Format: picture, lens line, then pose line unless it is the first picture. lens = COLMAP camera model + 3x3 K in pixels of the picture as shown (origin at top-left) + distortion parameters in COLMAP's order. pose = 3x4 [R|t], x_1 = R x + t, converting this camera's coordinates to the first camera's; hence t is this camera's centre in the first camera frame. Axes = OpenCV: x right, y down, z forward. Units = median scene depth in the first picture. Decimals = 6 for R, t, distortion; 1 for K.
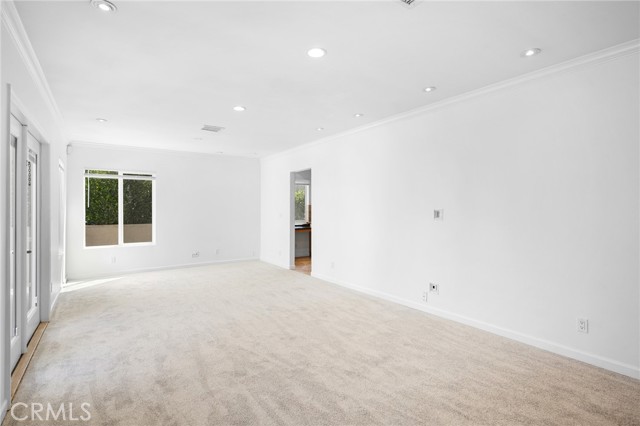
lens RADIAL K [[310.8, 0, 322.2], [0, 310.8, 210.6], [0, 0, 1]] dist [-0.001938, 0.000049]
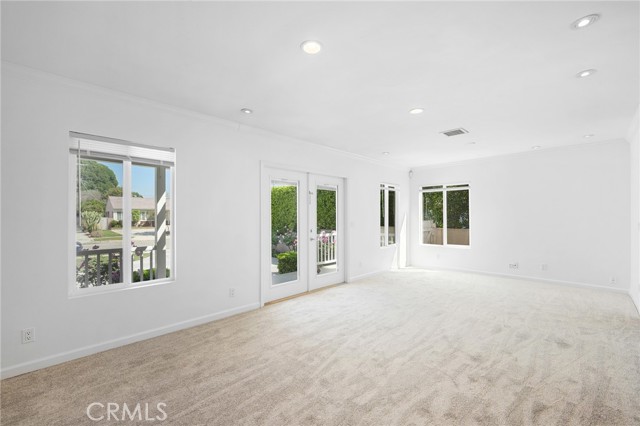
lens RADIAL K [[267.8, 0, 324.2], [0, 267.8, 214.1], [0, 0, 1]] dist [-0.003037, -0.000048]
pose [[0.175656, -0.008074, -0.984418, 0.522719], [-0.002175, 0.999961, -0.008590, -0.002731], [0.984449, 0.003650, 0.175632, 0.611320]]
